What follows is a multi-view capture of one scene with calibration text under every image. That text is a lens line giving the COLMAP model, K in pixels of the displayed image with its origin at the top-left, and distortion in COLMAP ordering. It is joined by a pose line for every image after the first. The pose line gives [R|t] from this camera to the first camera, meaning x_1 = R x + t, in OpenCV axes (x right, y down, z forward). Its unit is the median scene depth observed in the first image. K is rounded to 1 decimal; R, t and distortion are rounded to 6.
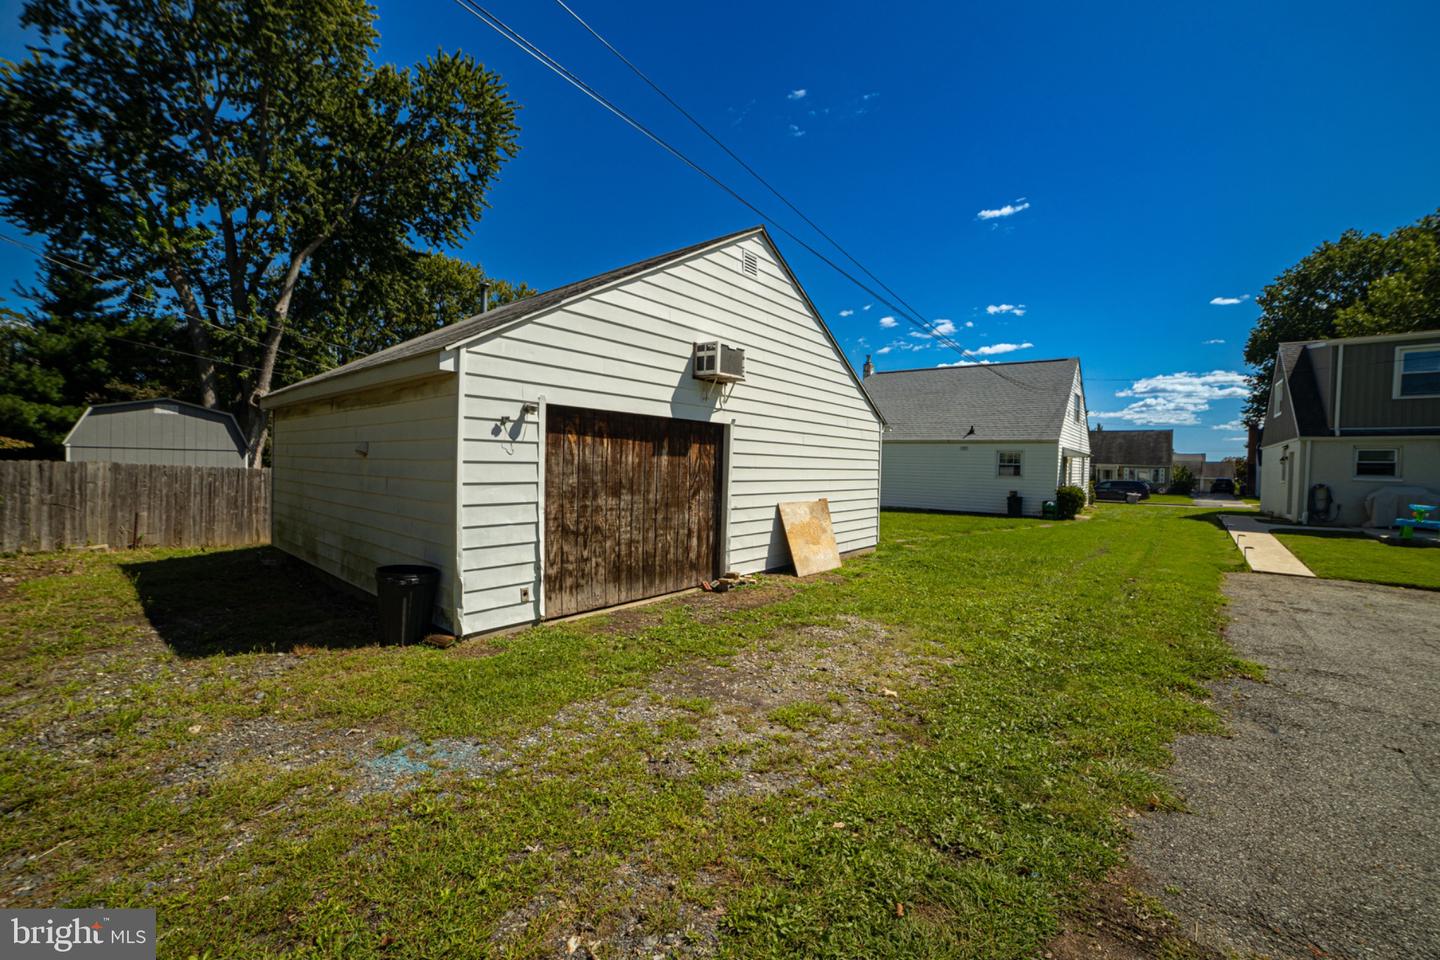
lens RADIAL K [[575.1, 0, 727.2], [0, 575.1, 475.0], [0, 0, 1]] dist [-0.111130, 0.038494]
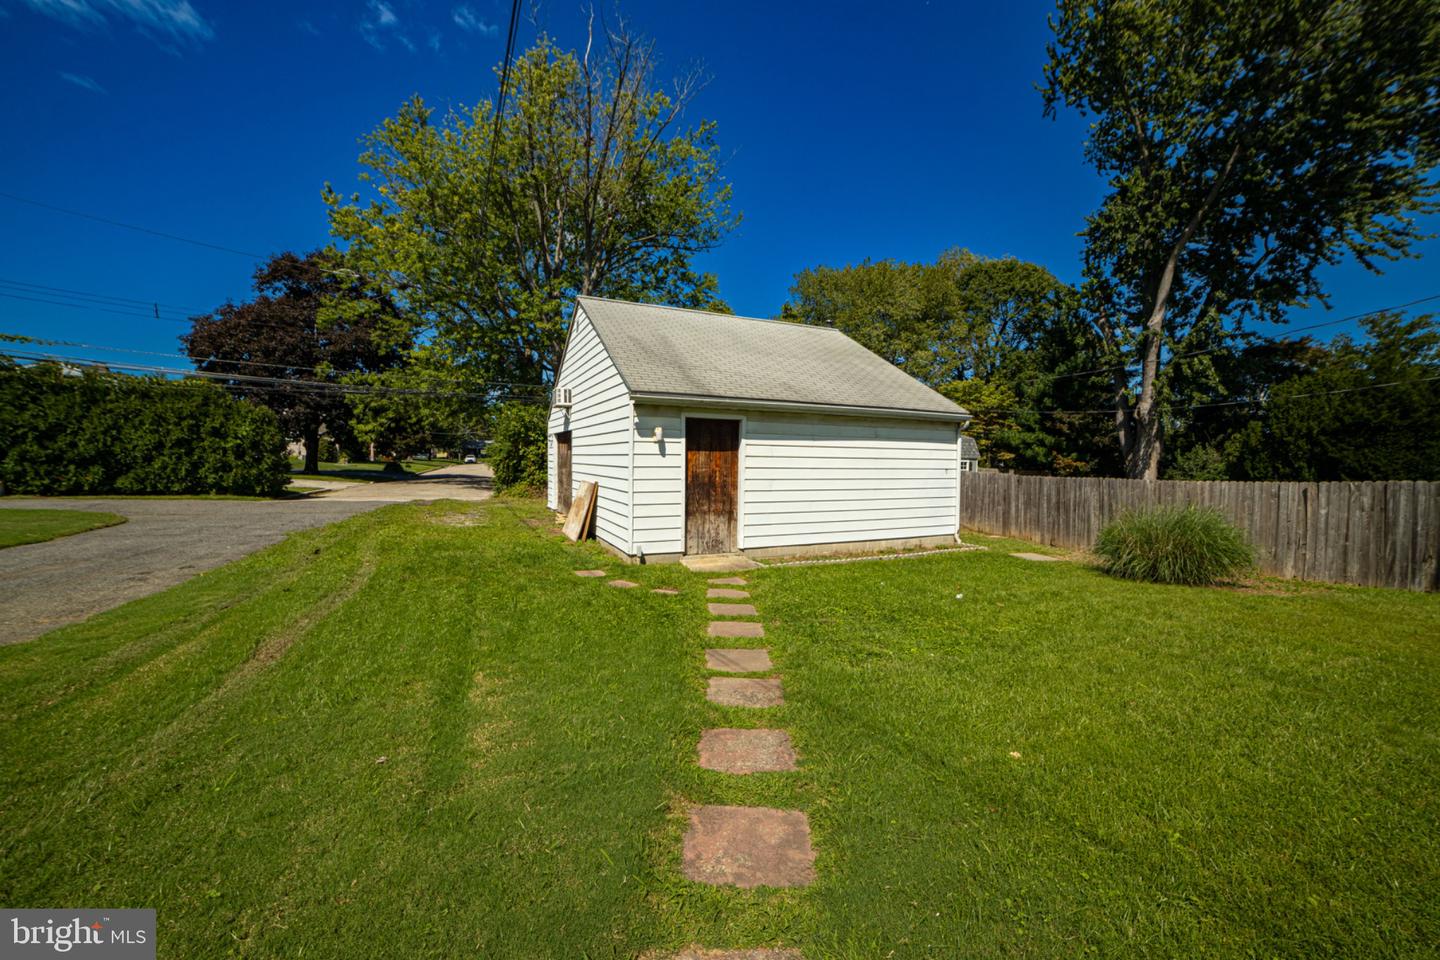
lens RADIAL K [[575.1, 0, 727.2], [0, 575.1, 475.0], [0, 0, 1]] dist [-0.111130, 0.038494]
pose [[-0.444746, 0.000126, -0.895657, 1.310455], [-0.038229, 0.999086, 0.019124, -0.003725], [0.894840, 0.042745, -0.444335, 2.159436]]
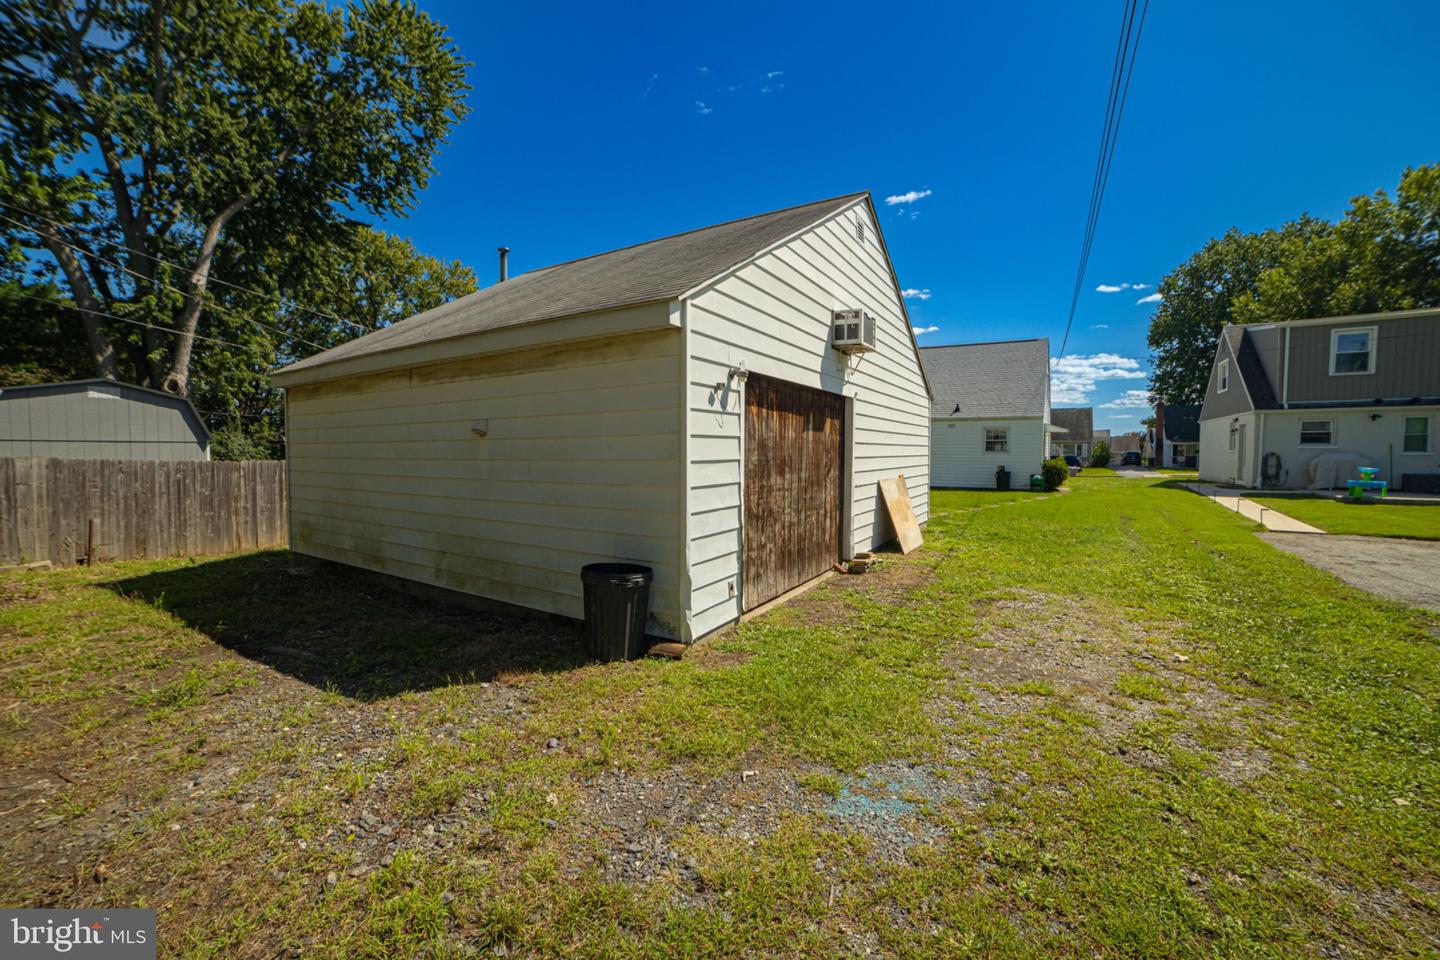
lens RADIAL K [[575.1, 0, 727.2], [0, 575.1, 475.0], [0, 0, 1]] dist [-0.111130, 0.038494]
pose [[0.990024, -0.029485, 0.137782, -0.335636], [0.025886, 0.999277, 0.027844, 0.007788], [-0.138503, -0.024000, 0.990071, 0.090109]]
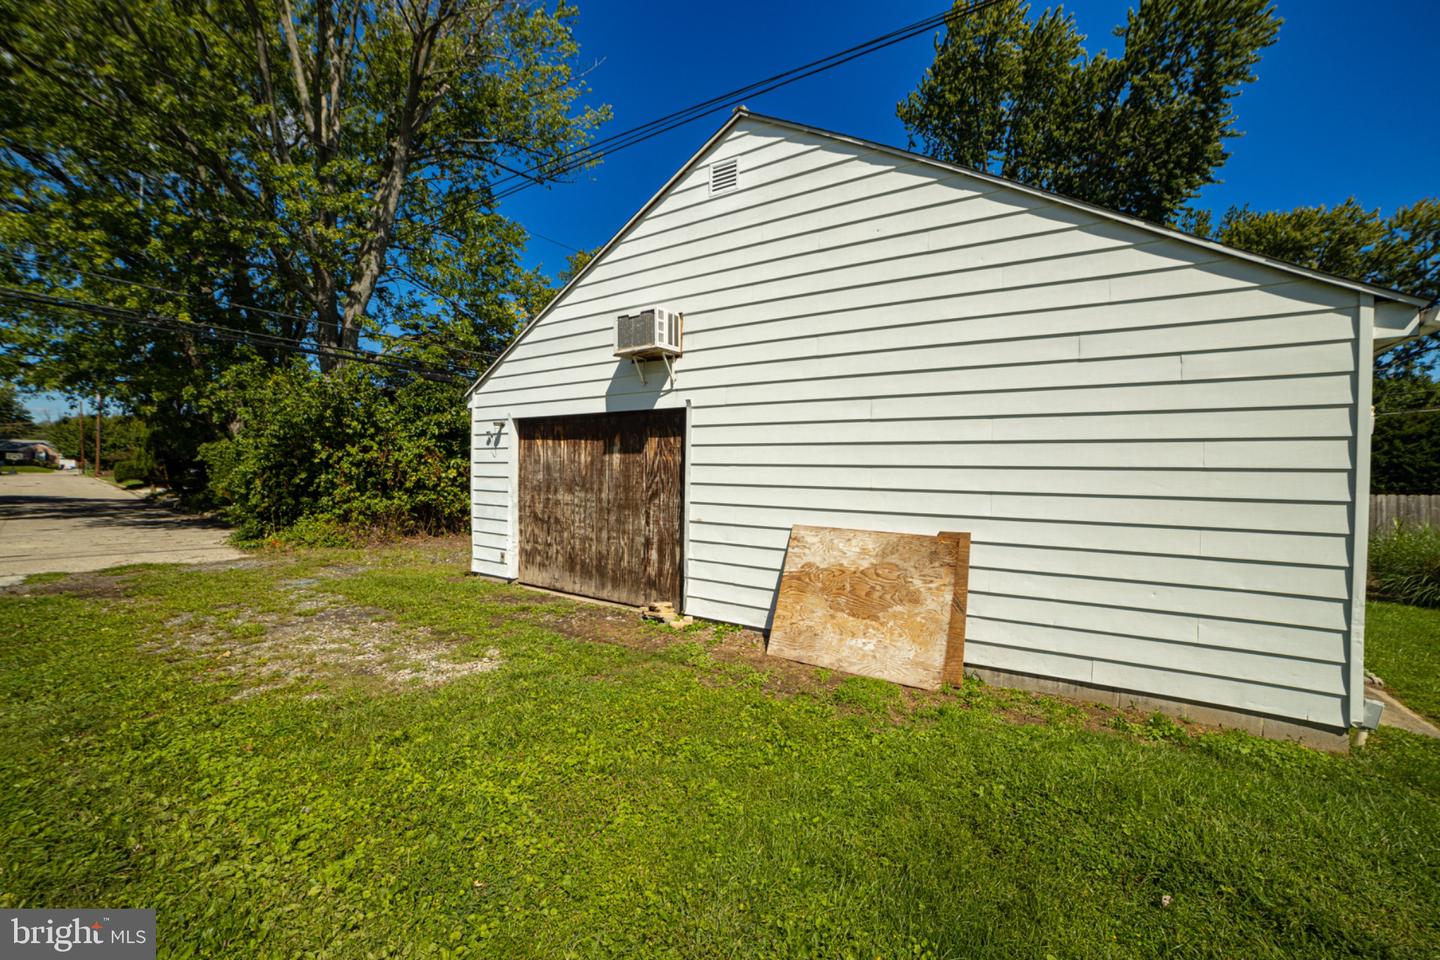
lens RADIAL K [[575.1, 0, 727.2], [0, 575.1, 475.0], [0, 0, 1]] dist [-0.111130, 0.038494]
pose [[0.092664, -0.014432, -0.995593, 0.753762], [-0.030252, 0.999393, -0.017302, 0.011160], [0.995238, 0.031722, 0.092171, 0.987517]]
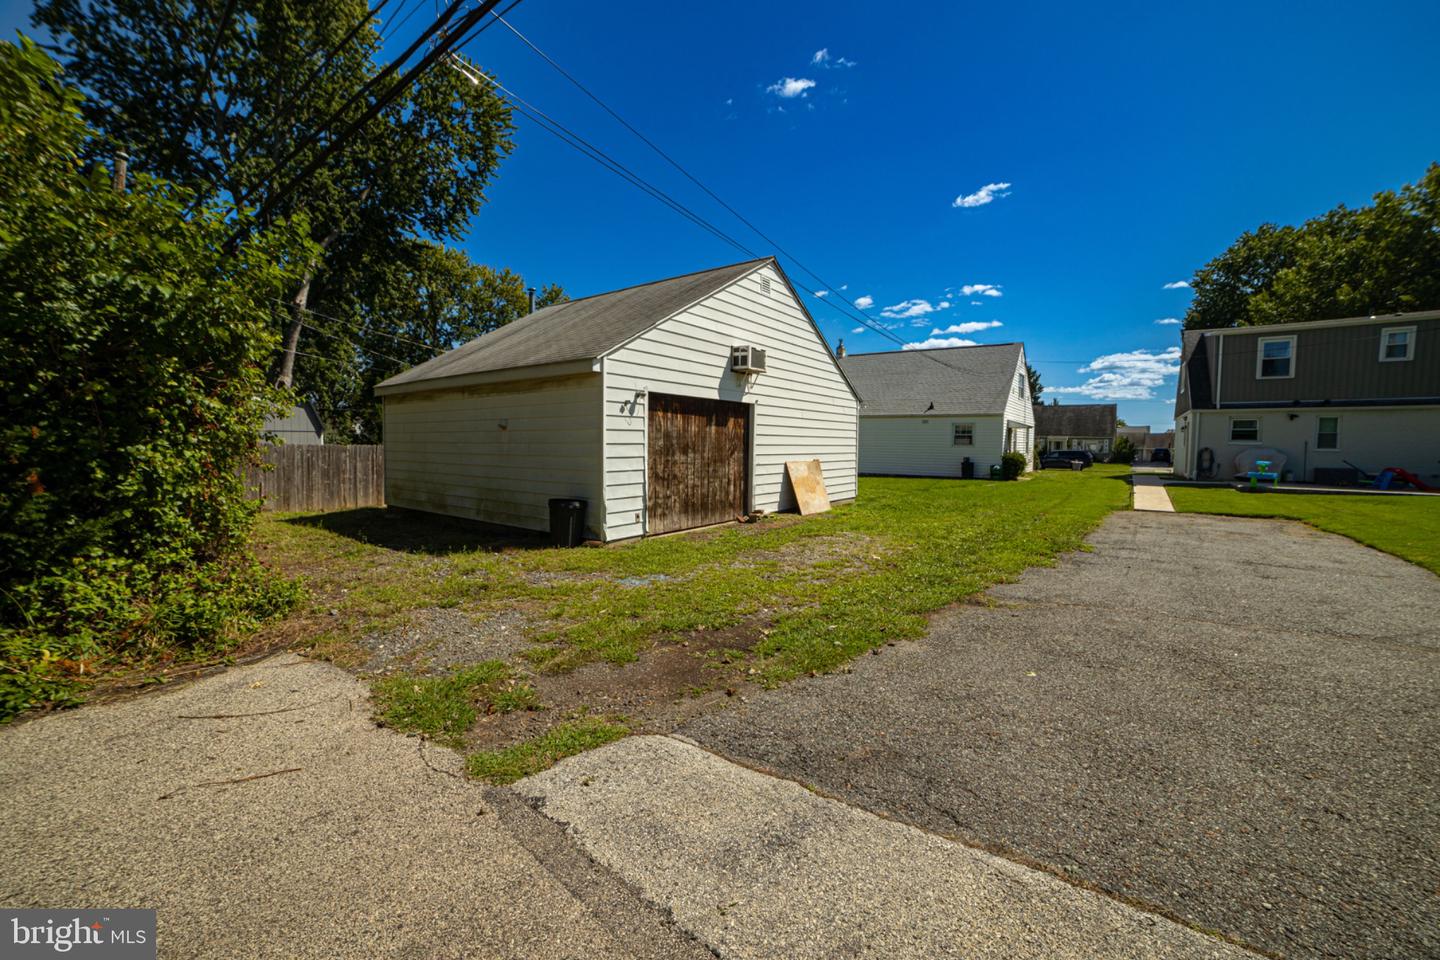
lens RADIAL K [[575.1, 0, 727.2], [0, 575.1, 475.0], [0, 0, 1]] dist [-0.111130, 0.038494]
pose [[0.998295, -0.018021, 0.055512, -0.140426], [0.015899, 0.999135, 0.038434, 0.029396], [-0.056157, -0.037486, 0.997718, -0.384676]]
